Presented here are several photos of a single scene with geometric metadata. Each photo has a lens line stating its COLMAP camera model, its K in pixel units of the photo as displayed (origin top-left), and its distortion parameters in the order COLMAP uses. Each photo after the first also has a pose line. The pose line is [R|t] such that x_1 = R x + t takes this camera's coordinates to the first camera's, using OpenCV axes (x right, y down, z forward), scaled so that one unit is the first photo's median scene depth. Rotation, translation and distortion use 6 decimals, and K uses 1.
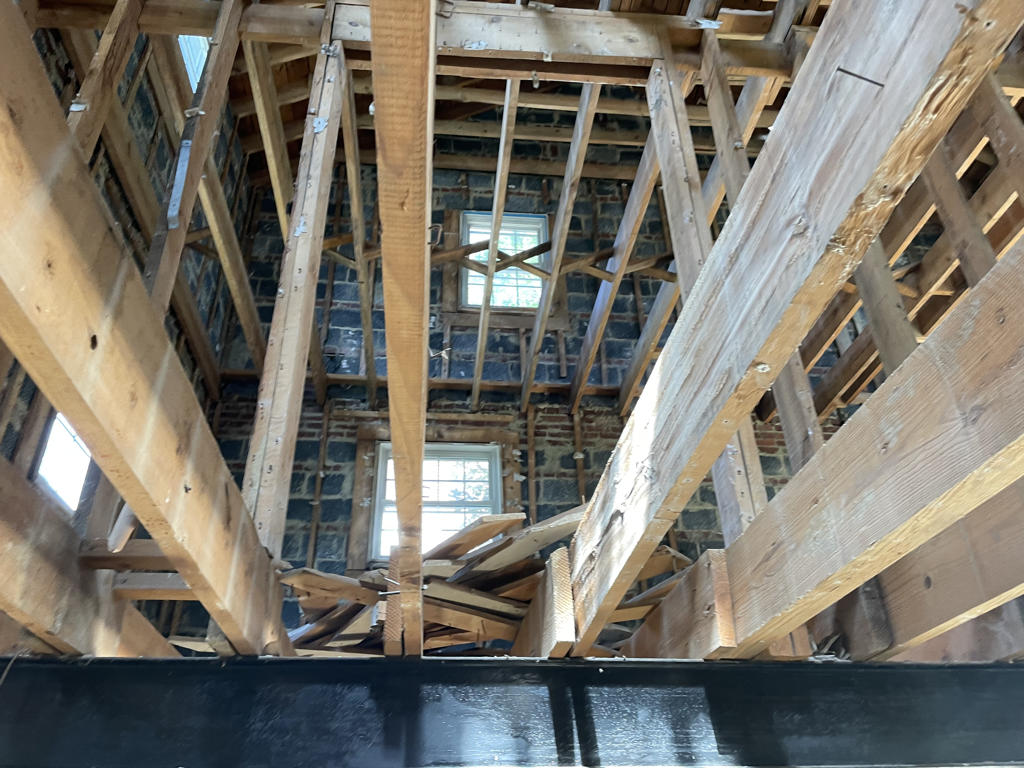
lens RADIAL K [[777.2, 0, 512.0], [0, 777.2, 384.0], [0, 0, 1]] dist [0.045310, -0.003690]
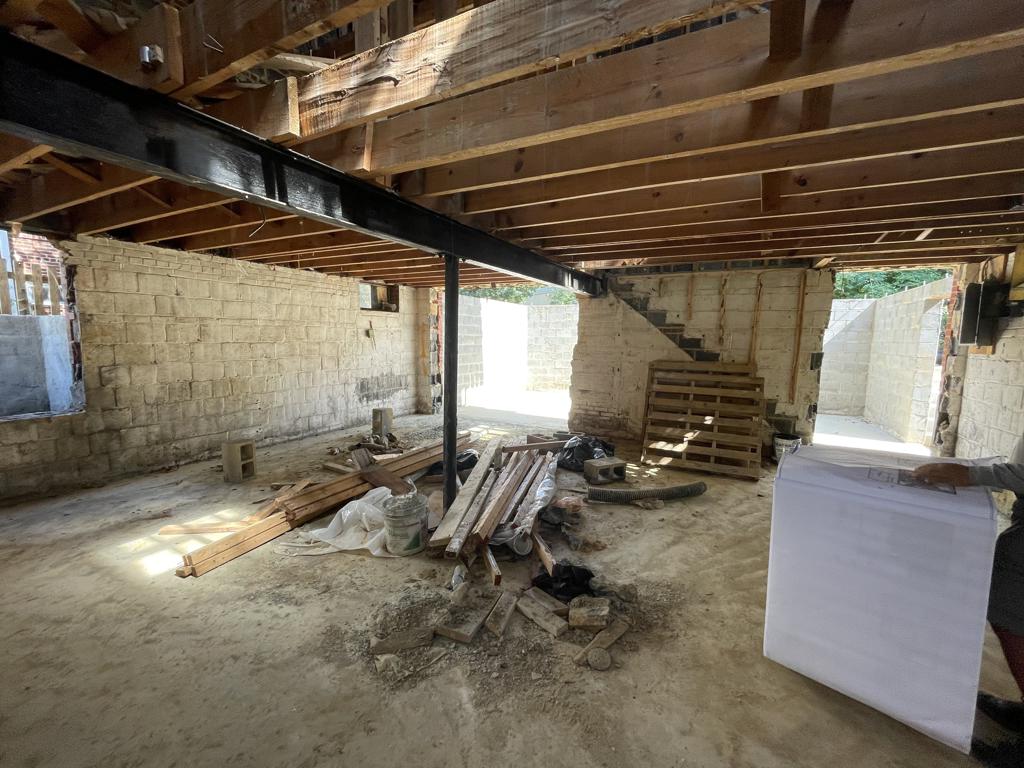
lens RADIAL K [[412.4, 0, 509.6], [0, 412.4, 380.7], [0, 0, 1]] dist [0.000504, -0.000075]
pose [[0.545844, -0.059321, 0.835784, -0.471753], [-0.473084, 0.801464, 0.365852, 0.194111], [-0.691553, -0.595094, 0.409410, -0.069878]]
